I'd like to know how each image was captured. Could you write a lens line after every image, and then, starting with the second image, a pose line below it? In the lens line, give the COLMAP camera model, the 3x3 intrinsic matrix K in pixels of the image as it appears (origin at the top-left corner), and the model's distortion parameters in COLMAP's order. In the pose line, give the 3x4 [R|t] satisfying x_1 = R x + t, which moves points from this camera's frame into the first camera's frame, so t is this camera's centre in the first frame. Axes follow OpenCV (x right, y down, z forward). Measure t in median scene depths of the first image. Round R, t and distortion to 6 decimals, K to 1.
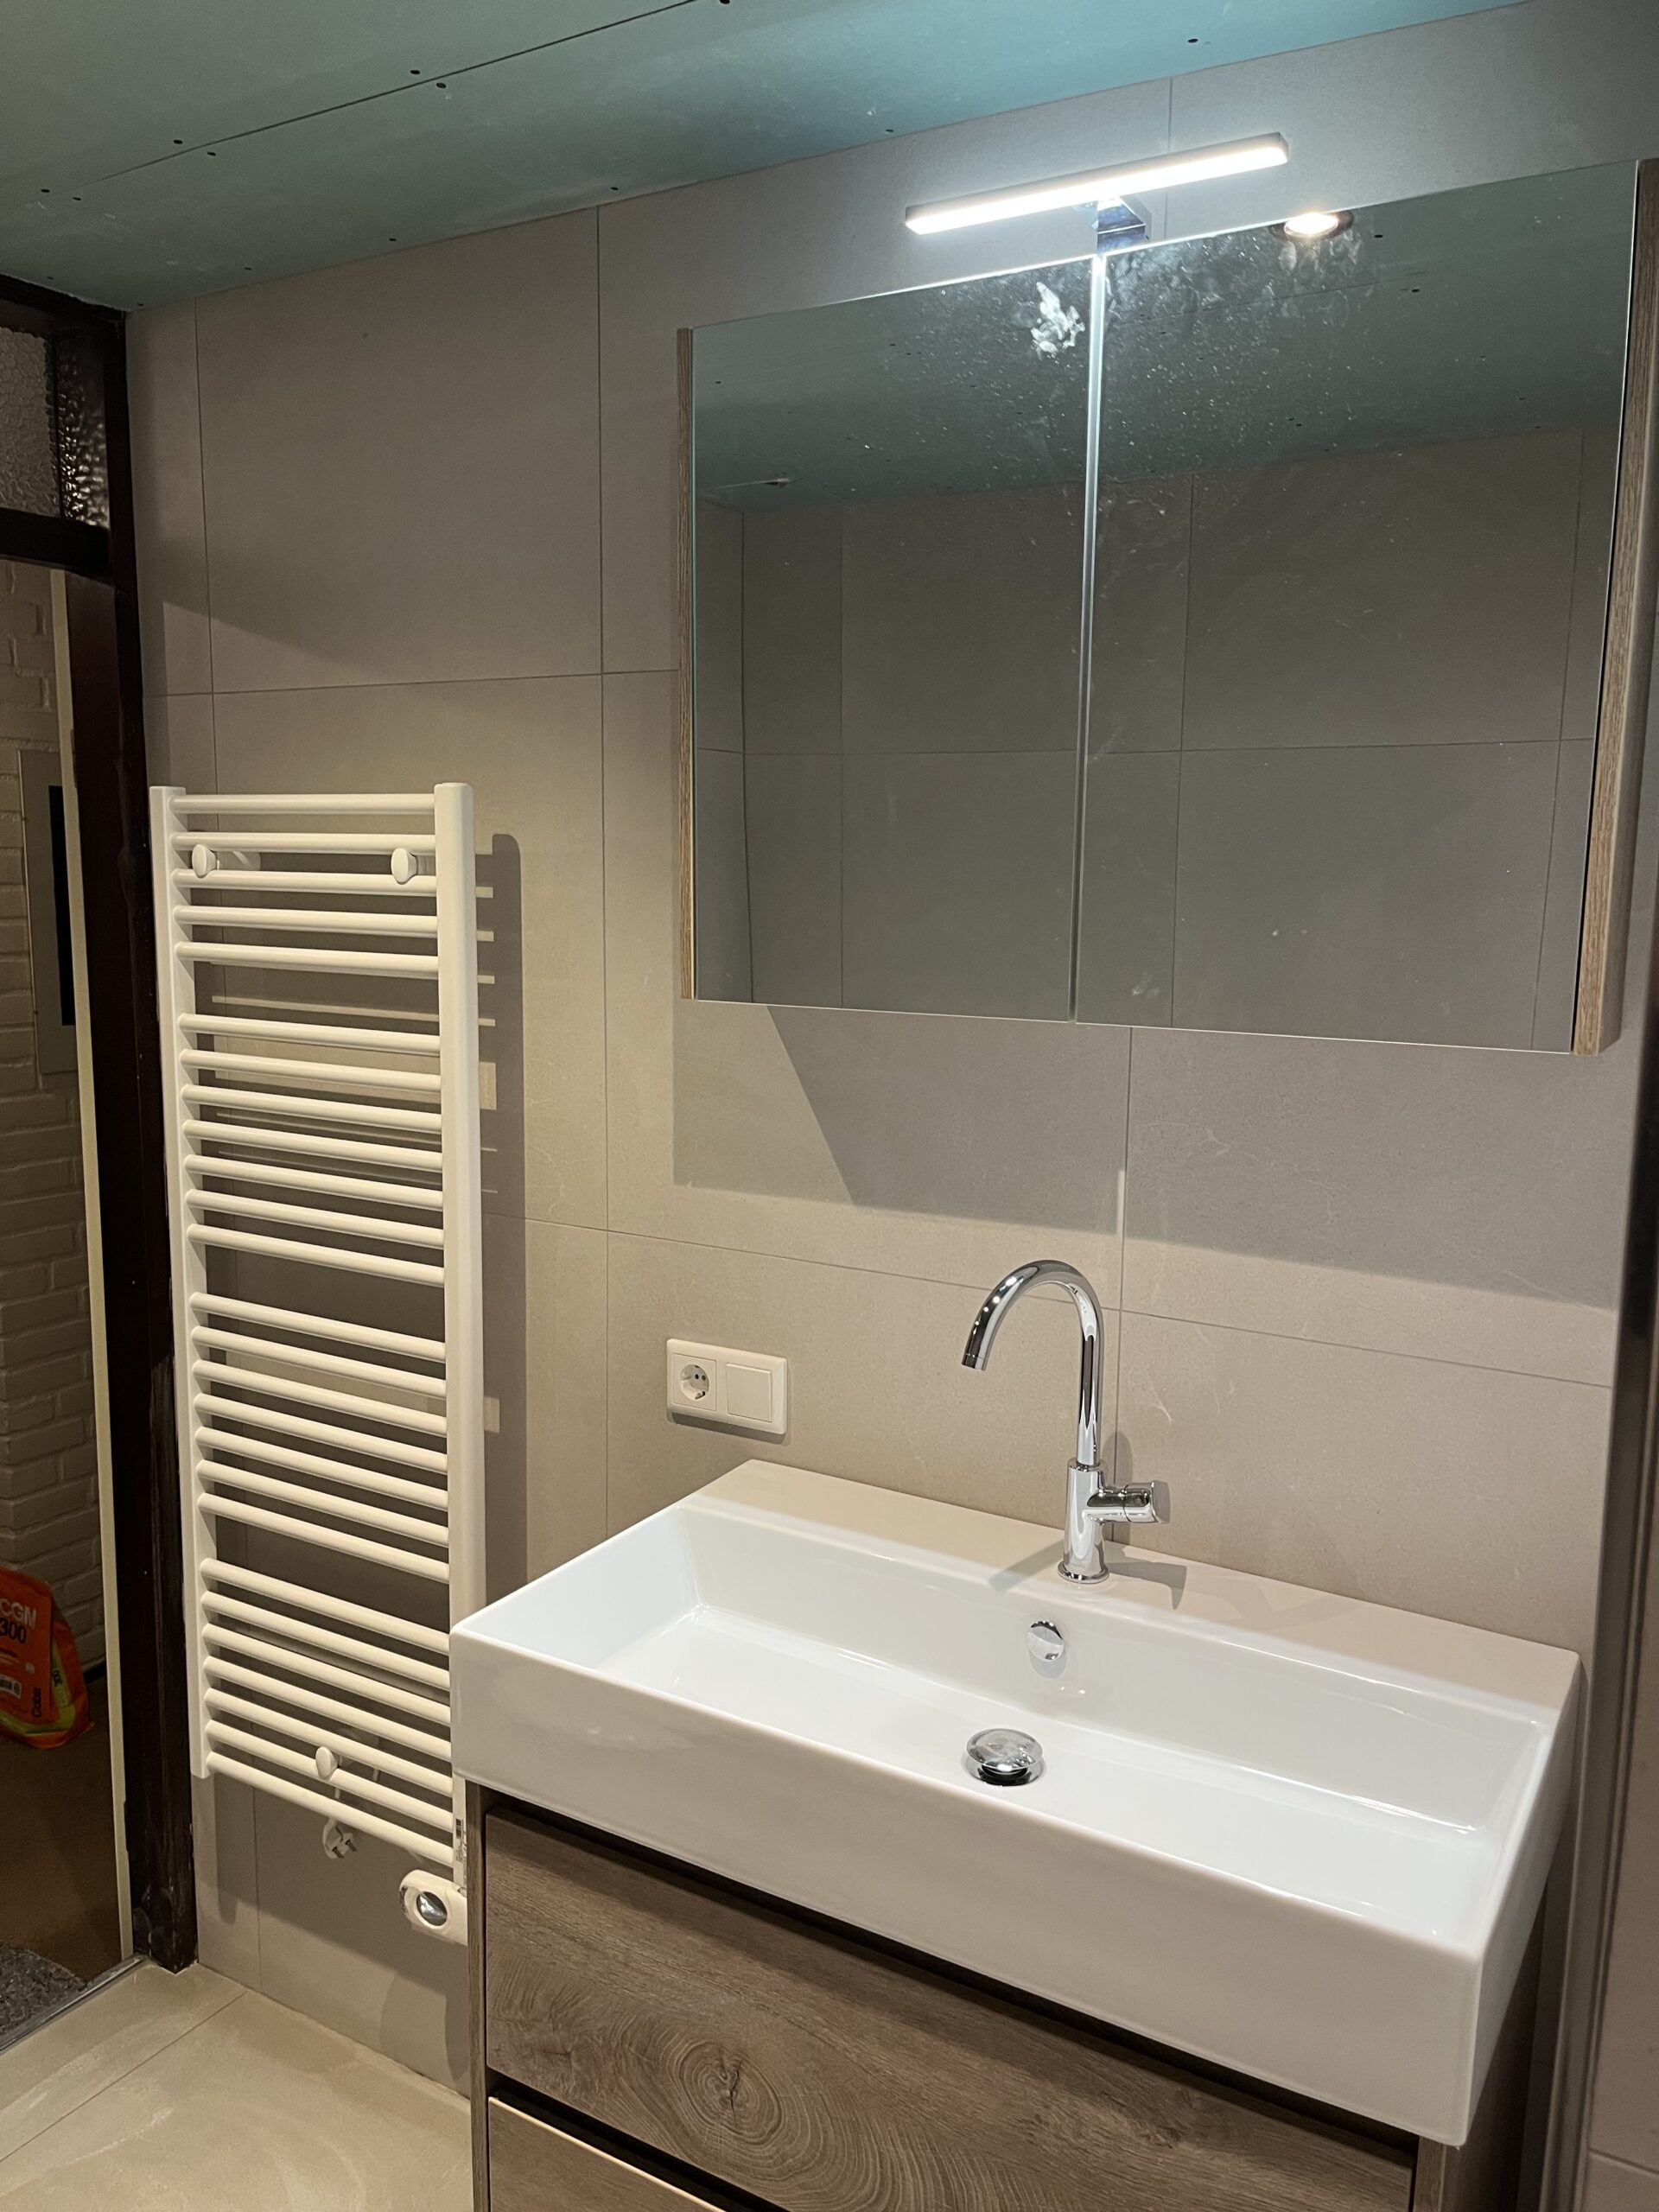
lens RADIAL K [[1675.9, 0, 836.2], [0, 1675.9, 1087.2], [0, 0, 1]] dist [0.047126, -0.057570]
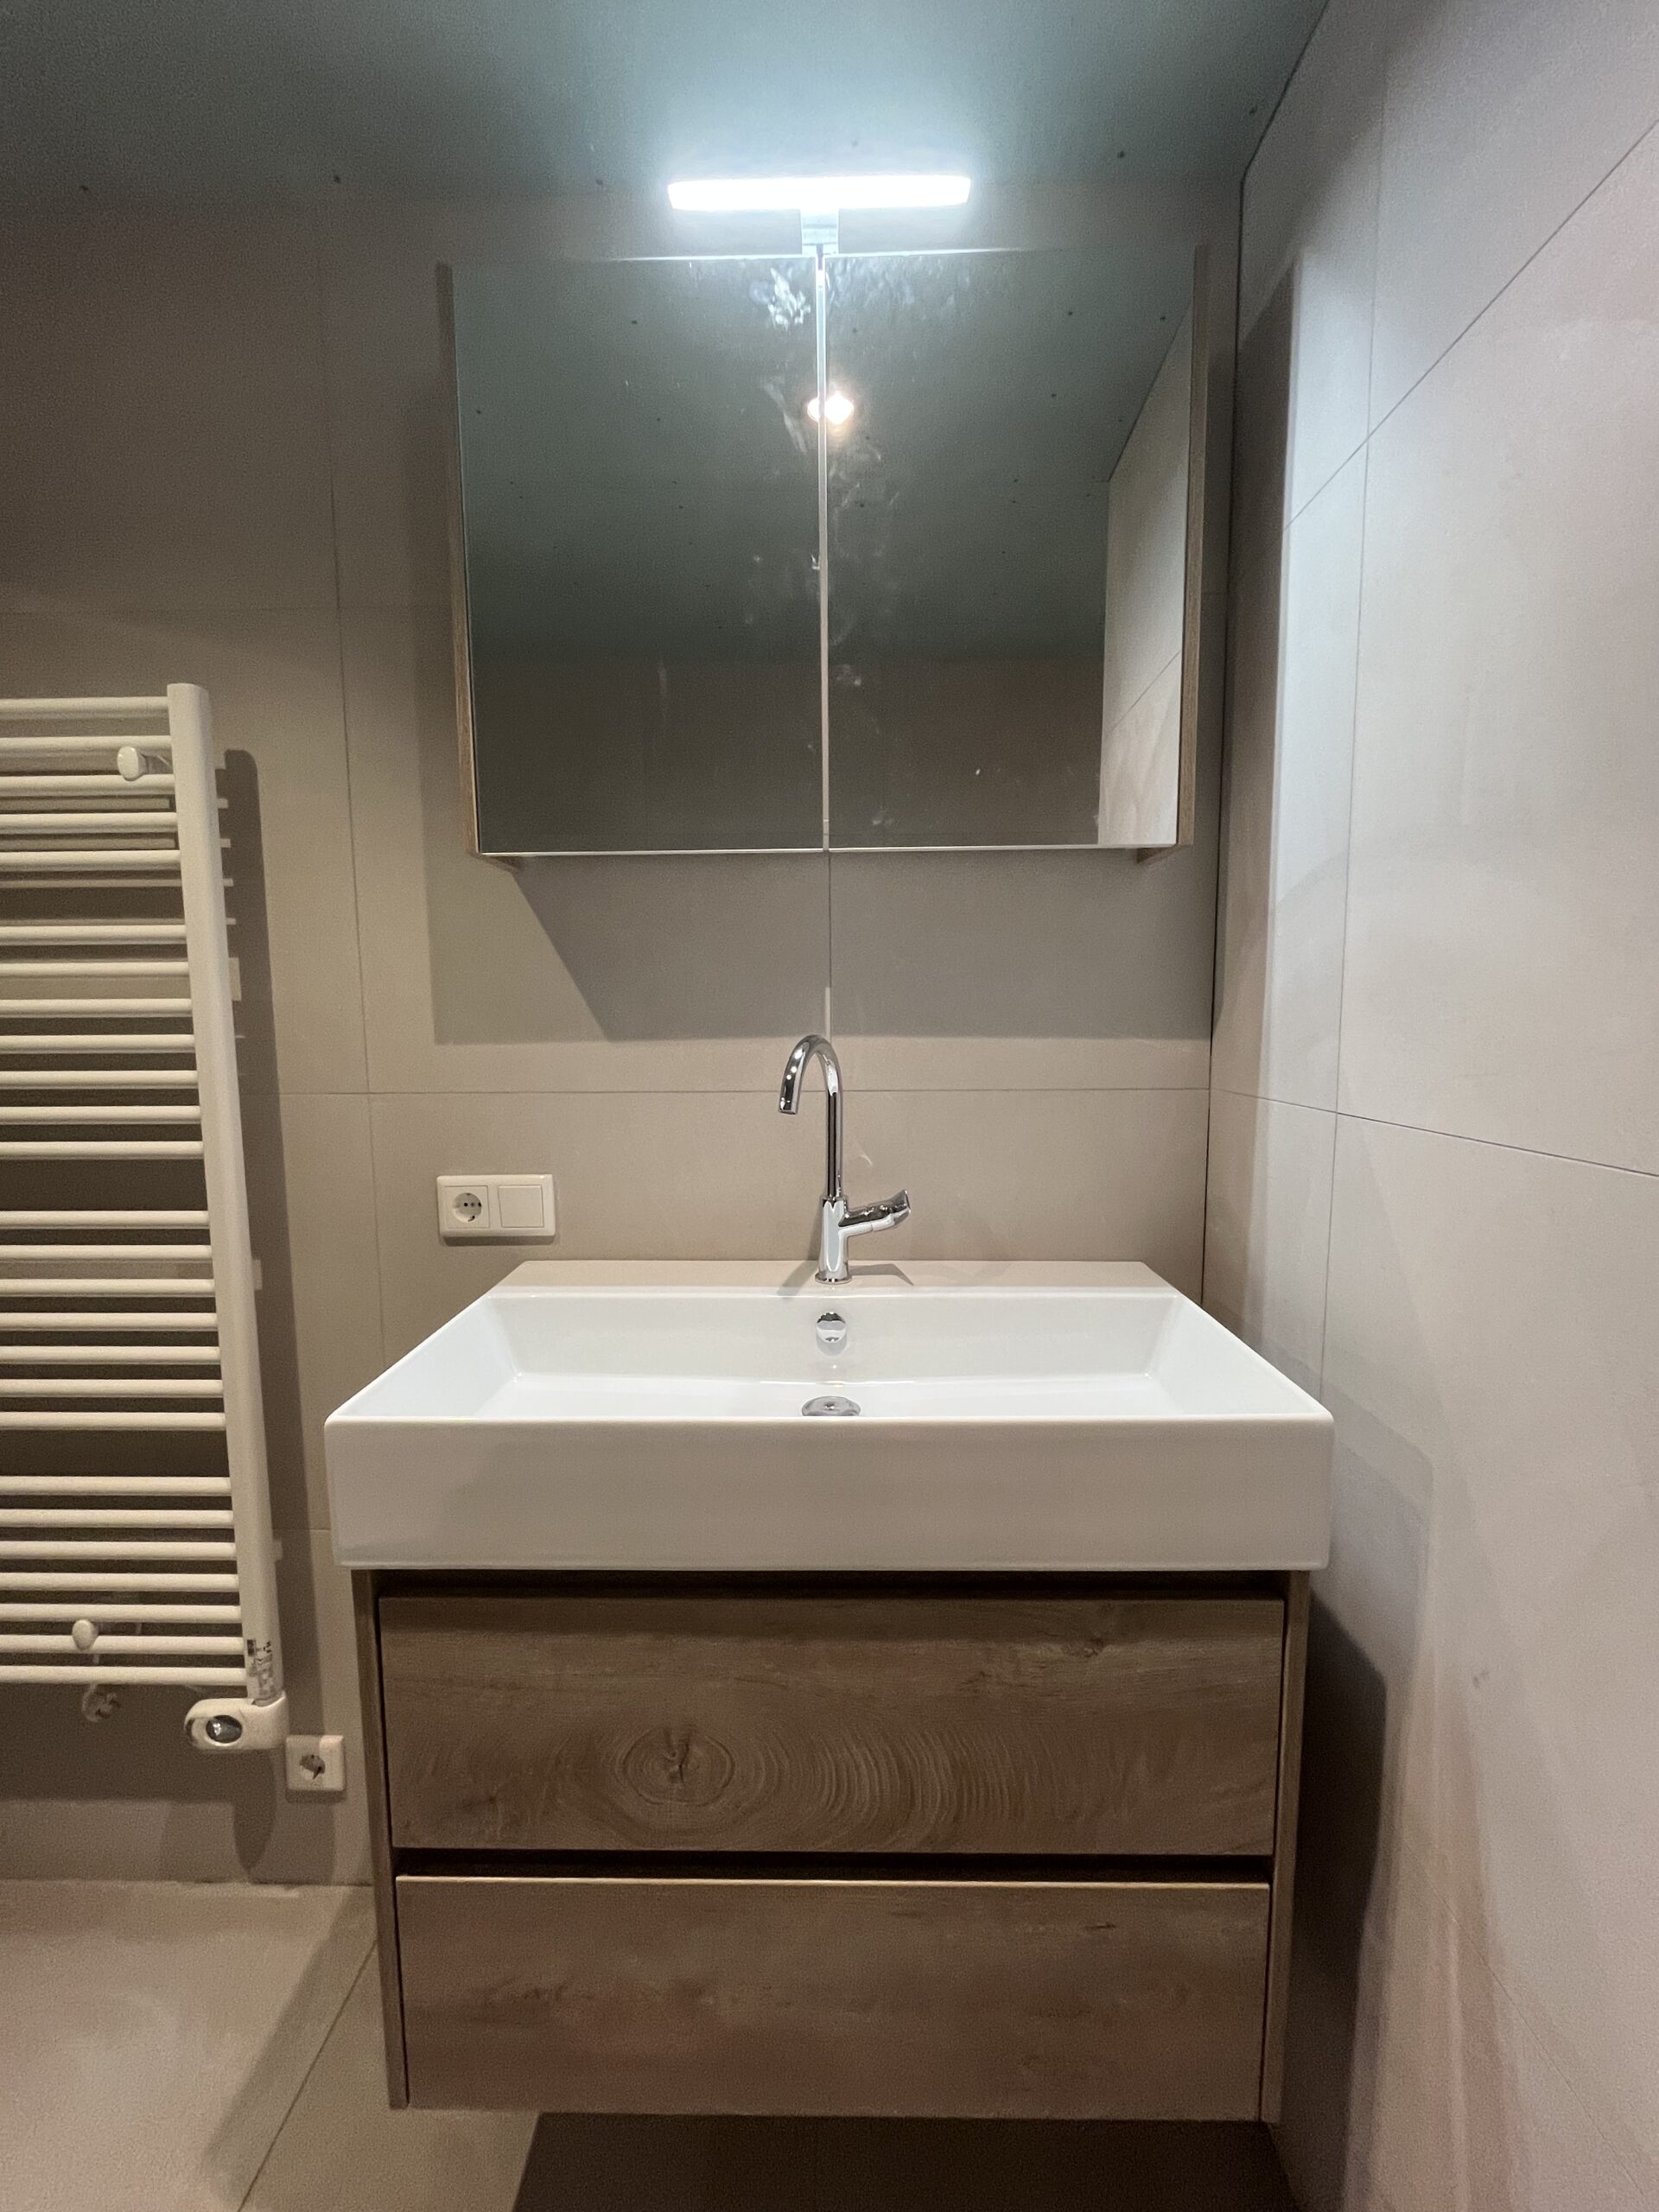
lens RADIAL K [[886.9, 0, 819.7], [0, 886.9, 1108.9], [0, 0, 1]] dist [-0.003041, 0.001543]
pose [[0.872593, -0.070359, 0.483354, -0.199568], [0.085754, 0.996268, -0.009790, 0.158716], [-0.480861, 0.049992, 0.875370, 0.374809]]
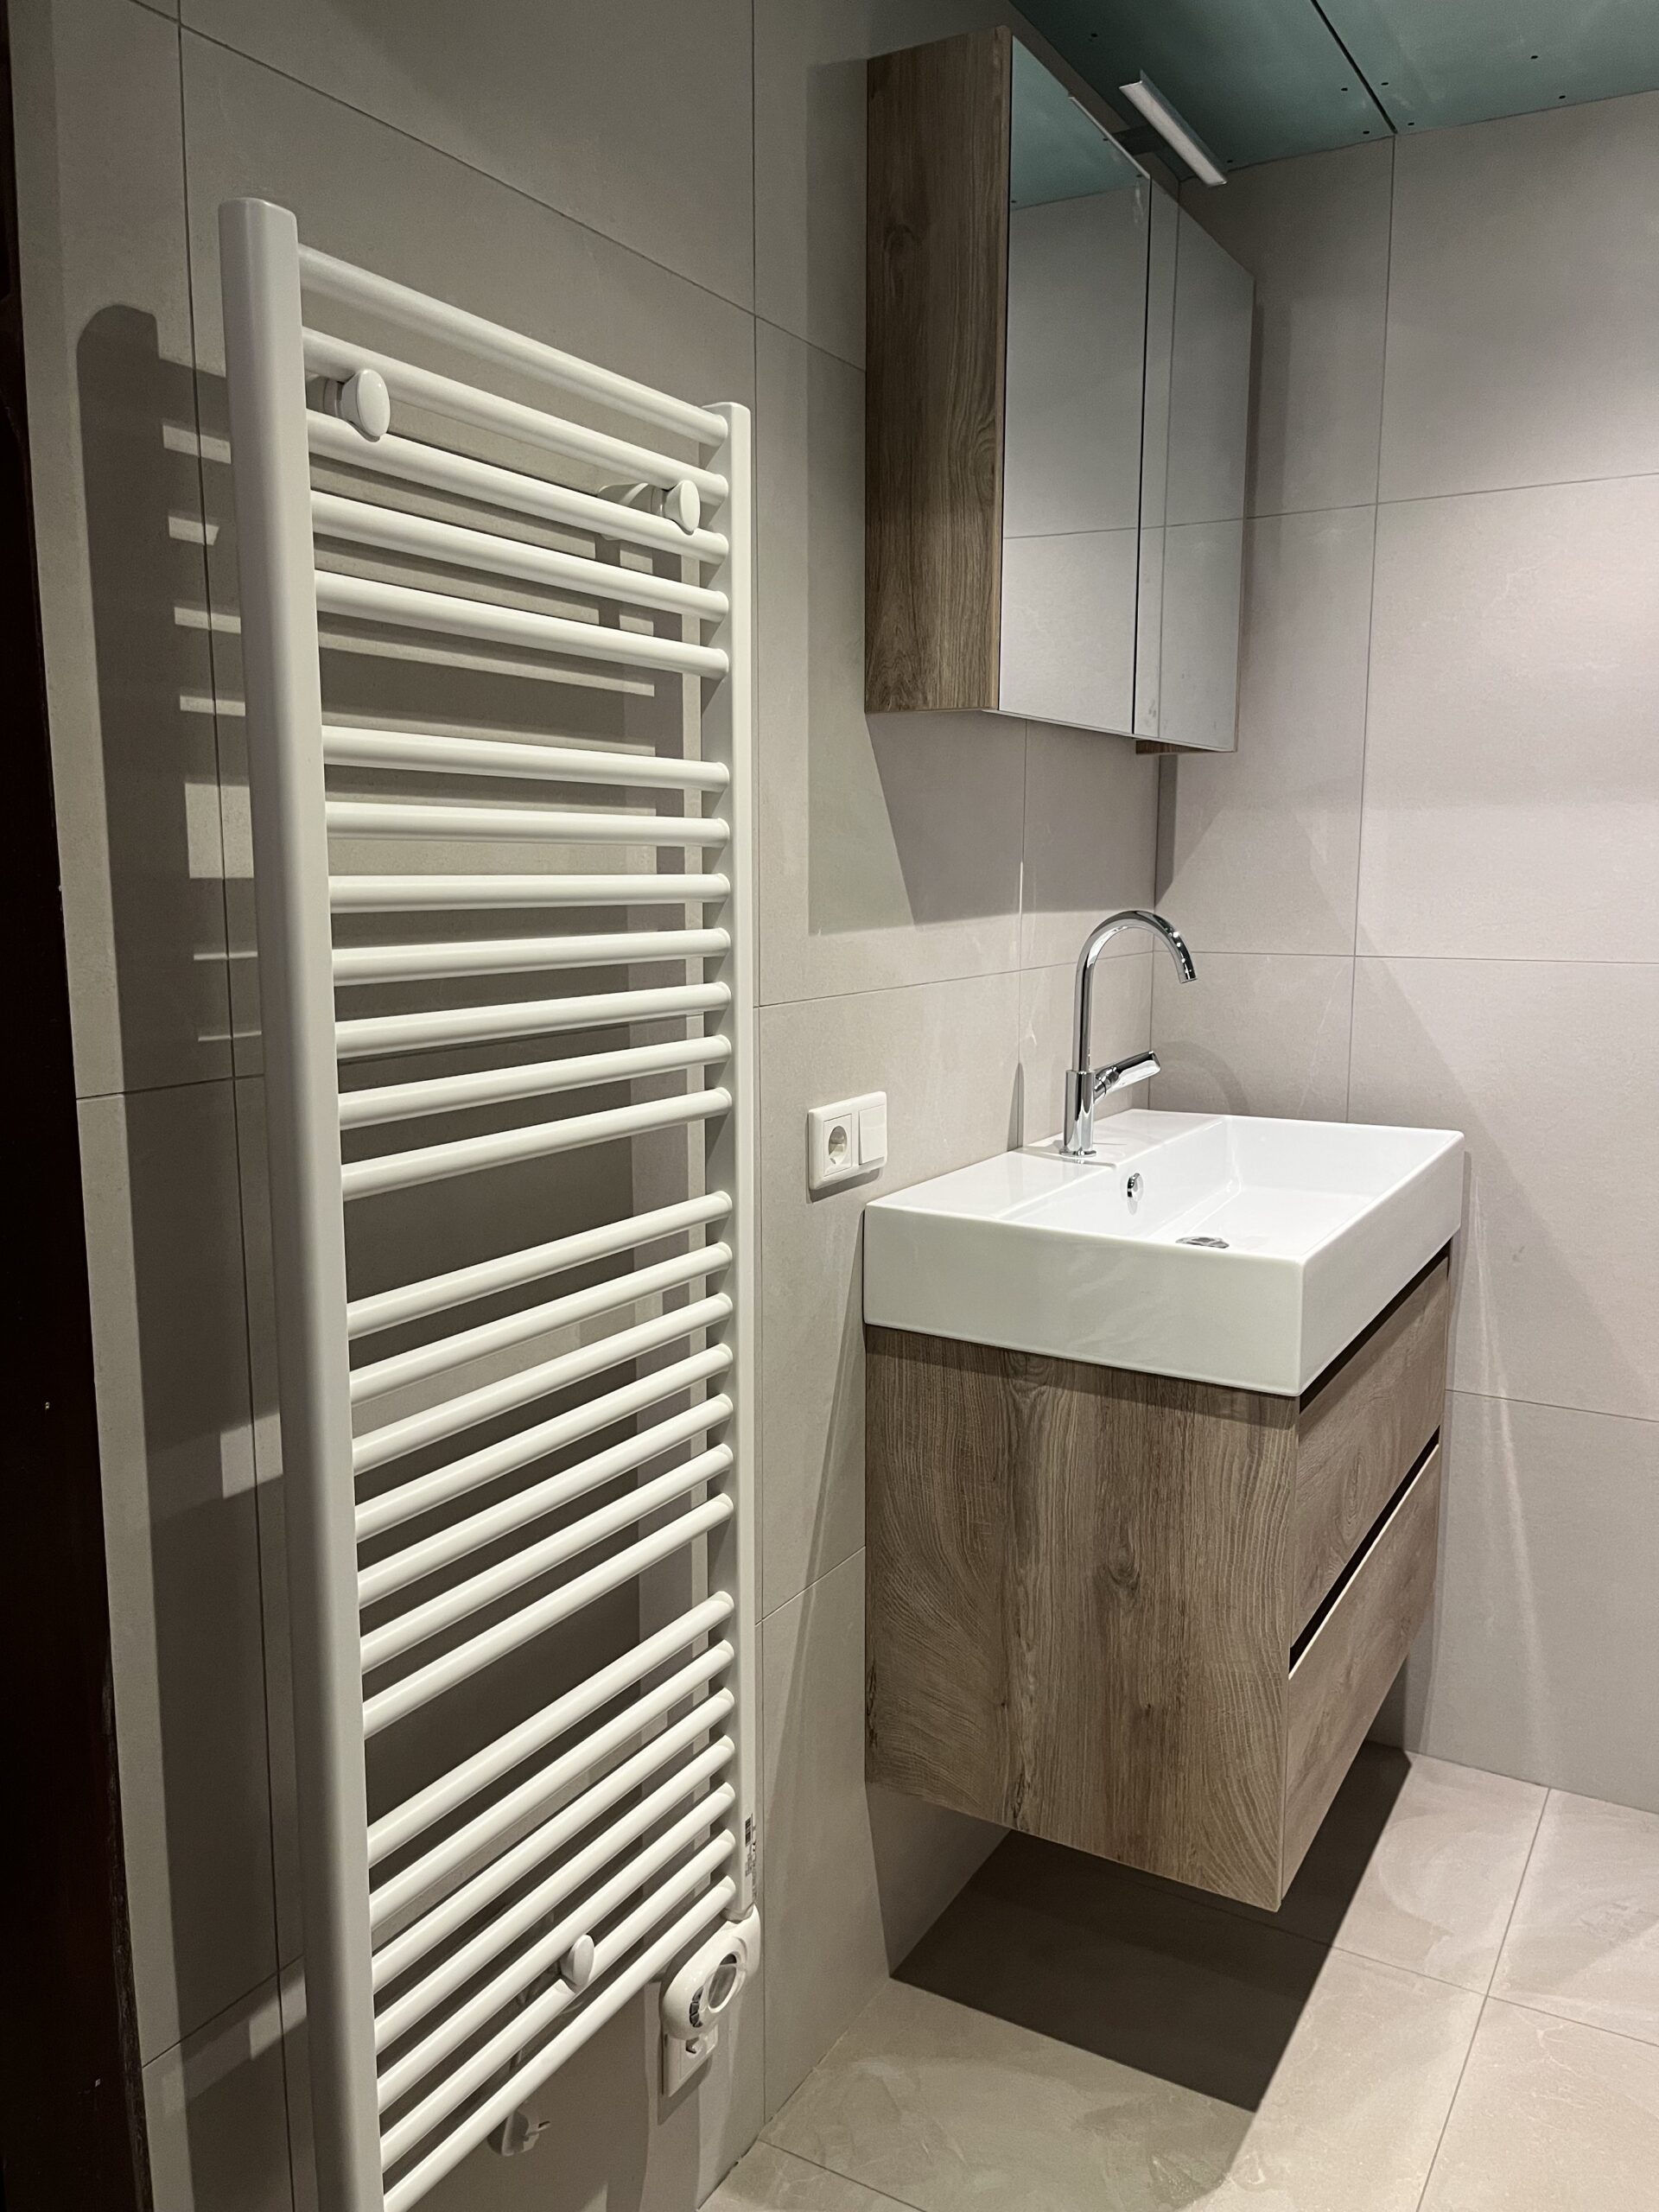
lens RADIAL K [[1675.9, 0, 841.8], [0, 1675.9, 1108.8], [0, 0, 1]] dist [0.047126, -0.057570]
pose [[-0.019887, -0.159684, 0.986968, -1.200273], [0.135599, 0.977611, 0.160902, 0.007354], [-0.990564, 0.137032, 0.002211, 1.187815]]
